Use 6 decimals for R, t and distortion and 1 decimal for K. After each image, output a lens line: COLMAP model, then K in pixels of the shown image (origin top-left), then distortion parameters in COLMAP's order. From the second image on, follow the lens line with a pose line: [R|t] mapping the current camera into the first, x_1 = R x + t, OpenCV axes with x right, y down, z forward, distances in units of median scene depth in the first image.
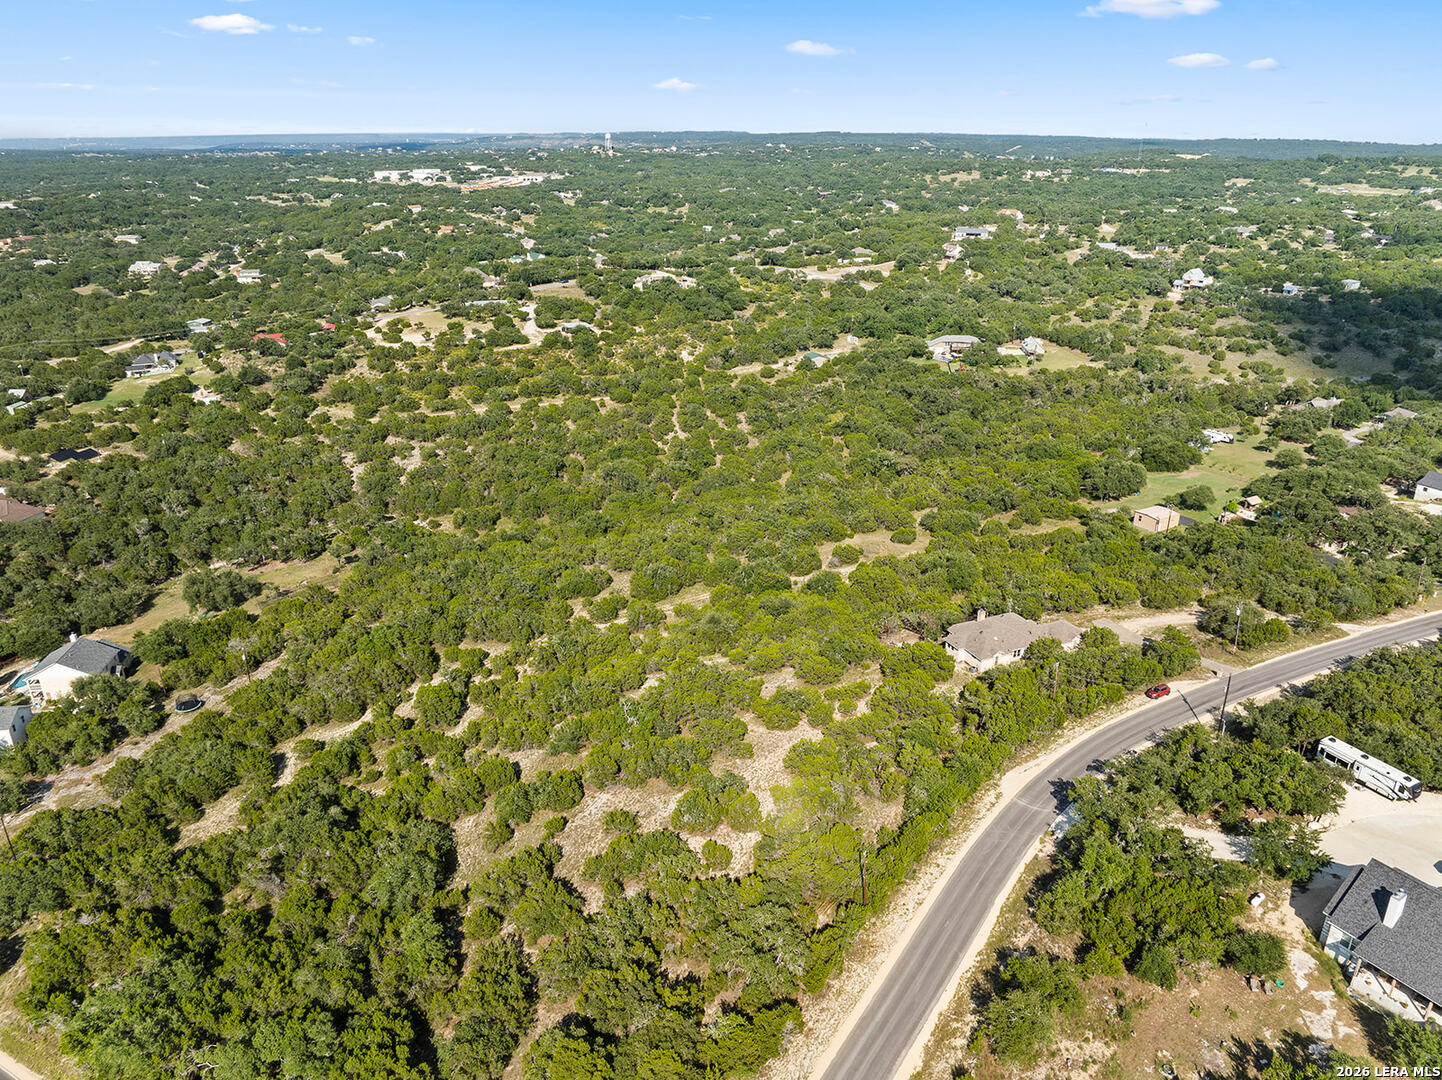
lens RADIAL K [[1020.1, 0, 721.0], [0, 1020.1, 540.0], [0, 0, 1]] dist [-0.057556, 0.029996]
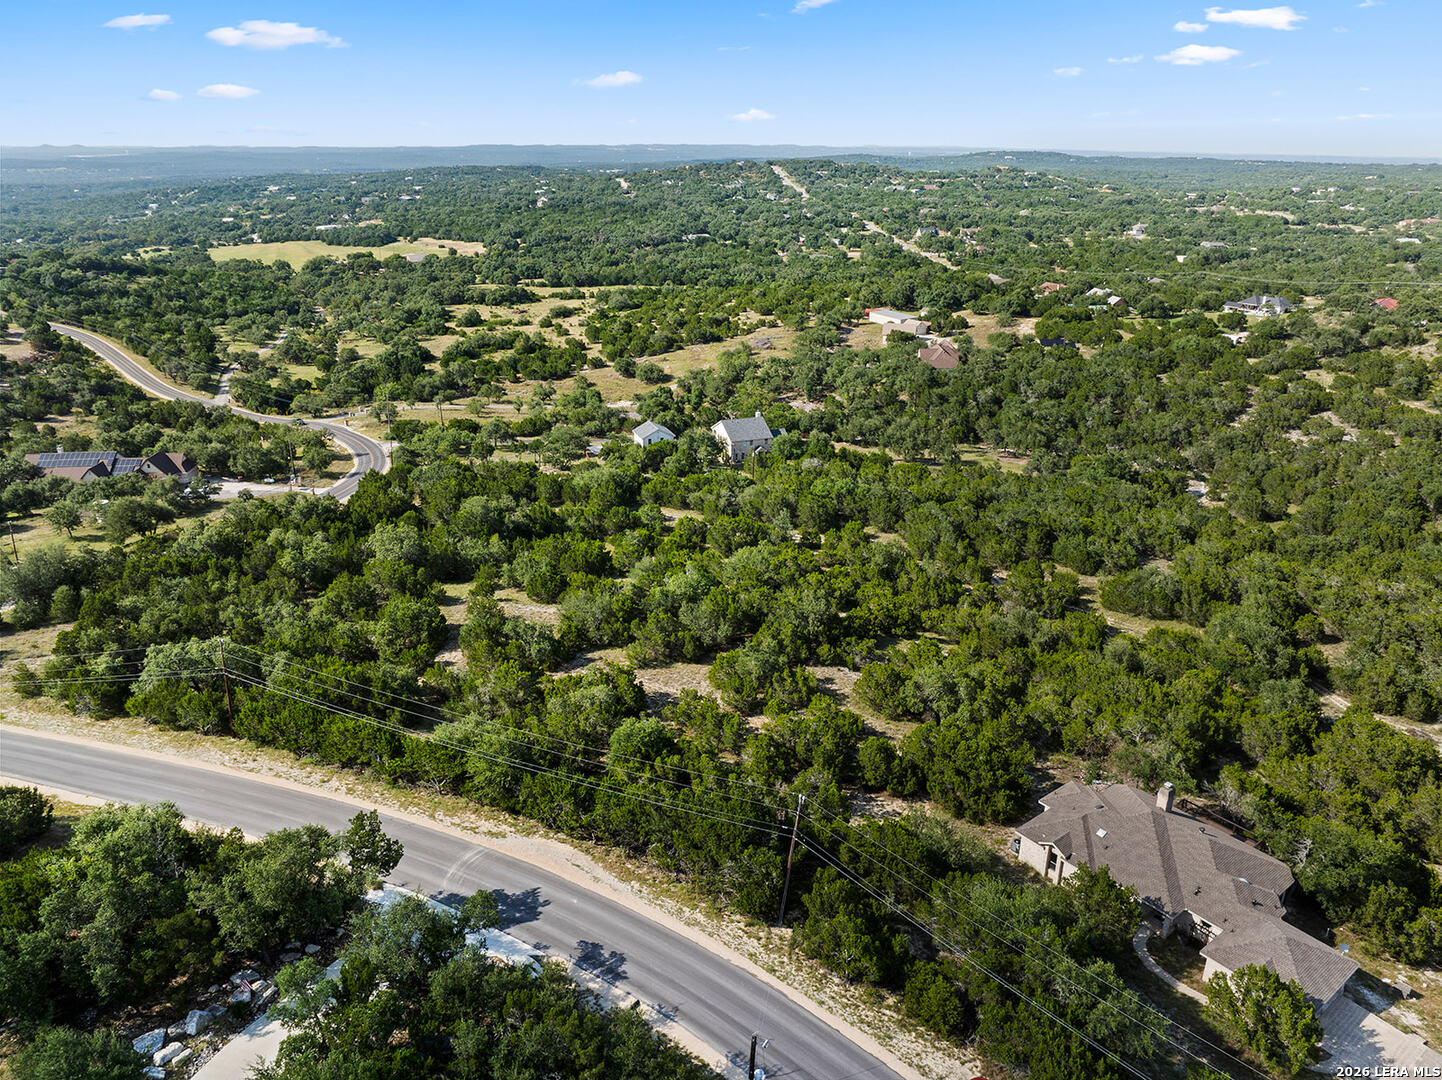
lens RADIAL K [[1020.1, 0, 721.0], [0, 1020.1, 540.0], [0, 0, 1]] dist [-0.057556, 0.029996]
pose [[0.245365, 0.352719, -0.902987, 0.428785], [-0.371045, 0.894703, 0.248660, -0.048555], [0.895612, 0.274037, 0.350403, 0.486722]]
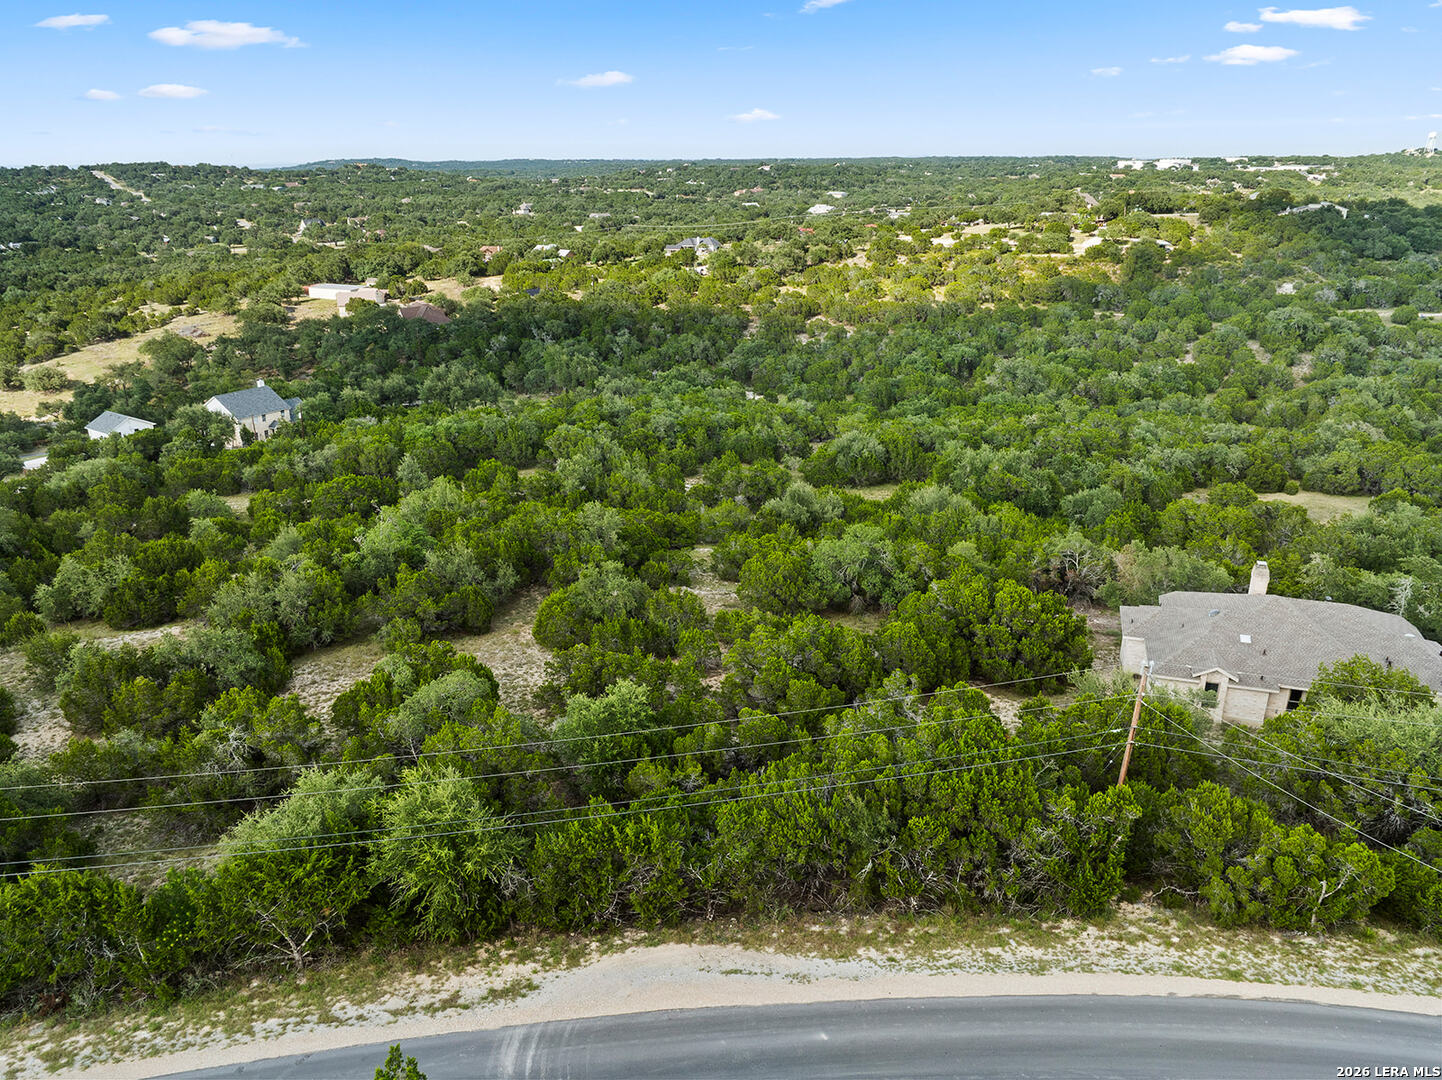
lens RADIAL K [[1020.1, 0, 721.0], [0, 1020.1, 540.0], [0, 0, 1]] dist [-0.057556, 0.029996]
pose [[0.751195, 0.229109, -0.619044, 0.249672], [-0.244861, 0.967638, 0.060991, 0.063976], [0.612984, 0.105764, 0.782984, 0.460702]]
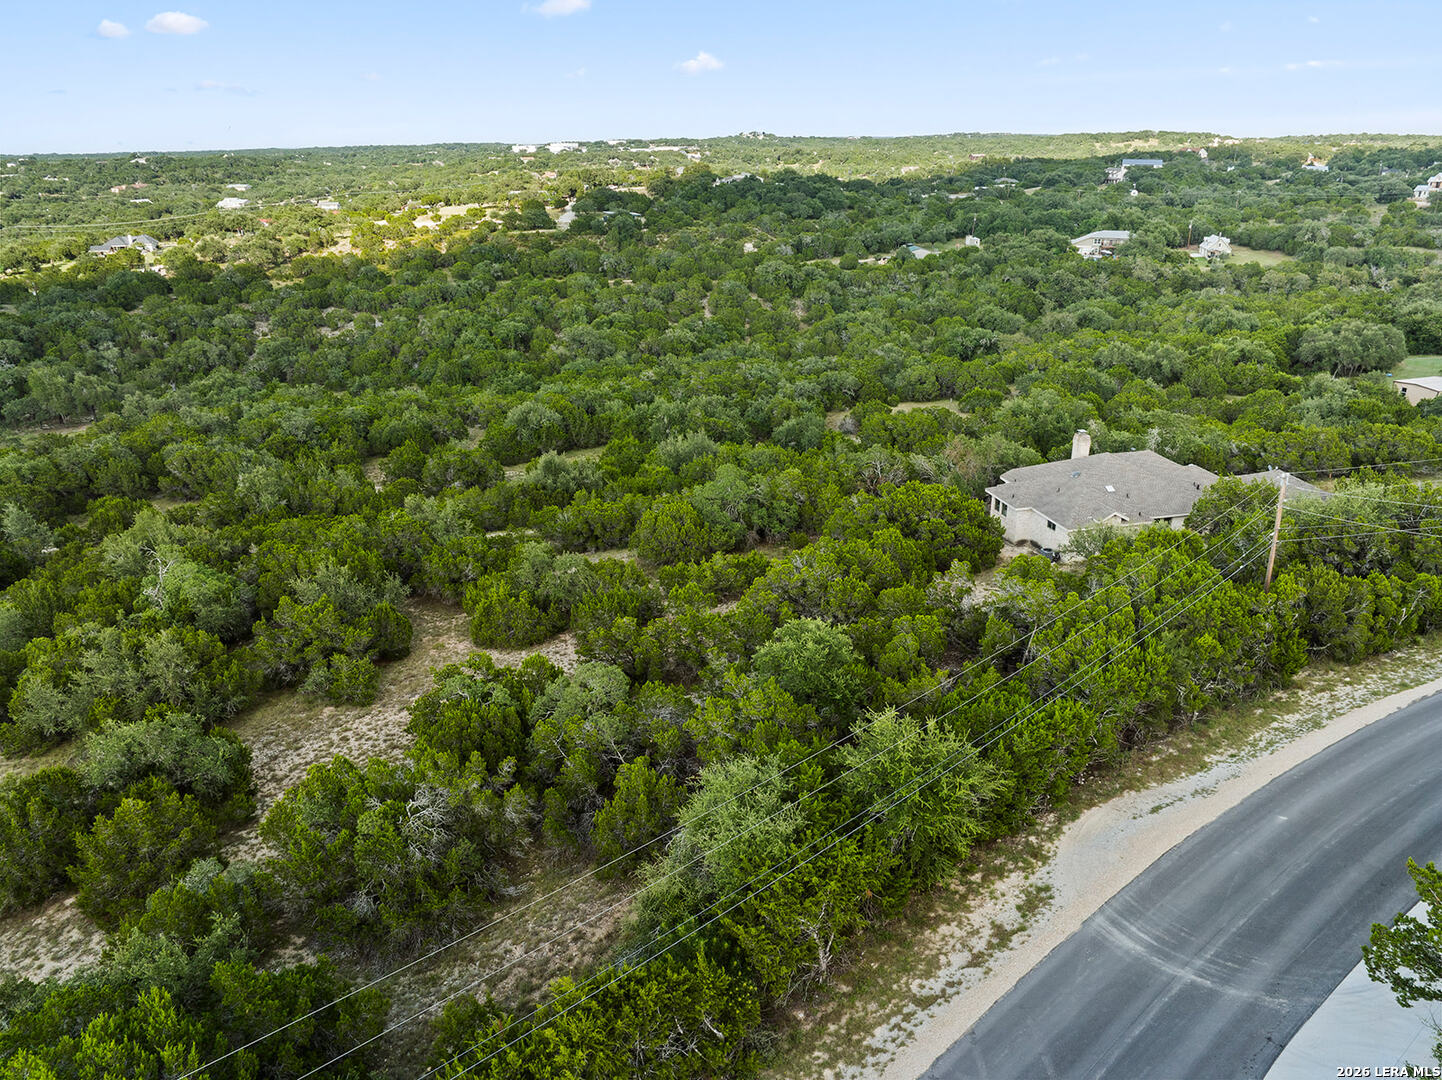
lens RADIAL K [[1014.6, 0, 721.0], [0, 1014.6, 540.0], [0, 0, 1]] dist [-0.040796, -0.001042]
pose [[0.987671, 0.052603, -0.147439, 0.128779], [-0.054590, 0.998464, -0.009462, 0.095752], [0.146715, 0.017394, 0.989026, 0.416262]]
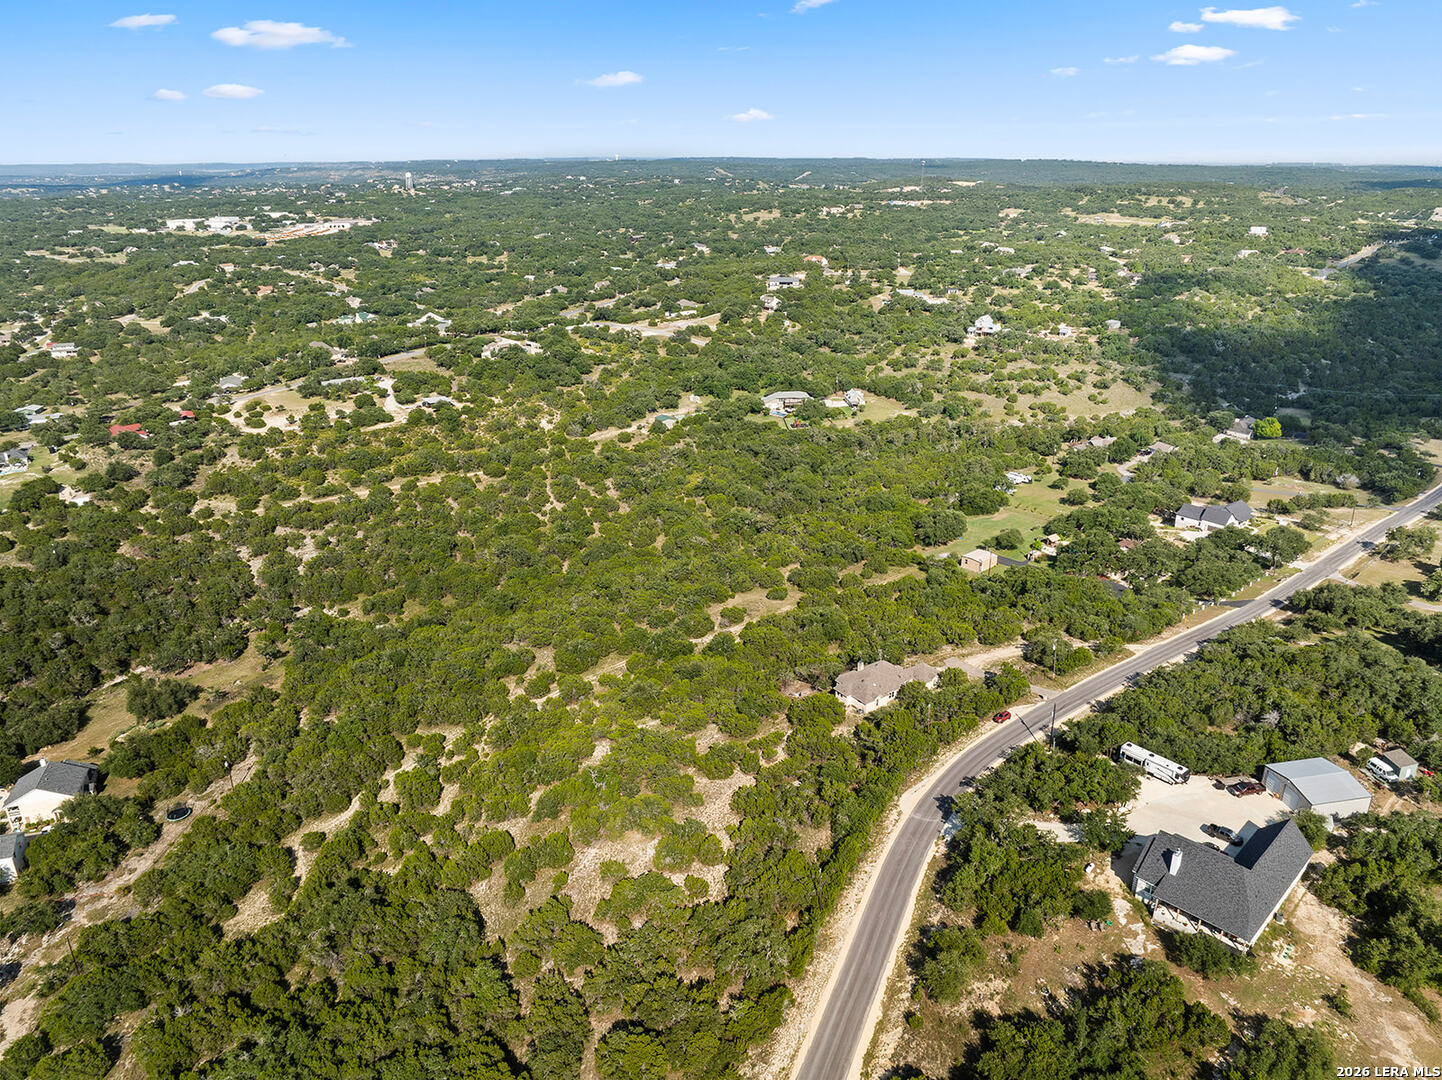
lens RADIAL K [[1020.1, 0, 721.0], [0, 1020.1, 540.0], [0, 0, 1]] dist [-0.057556, 0.029996]
pose [[0.981737, -0.073584, 0.175434, -0.090176], [0.076907, 0.996964, -0.012208, -0.059114], [-0.174003, 0.025477, 0.984415, -0.152637]]
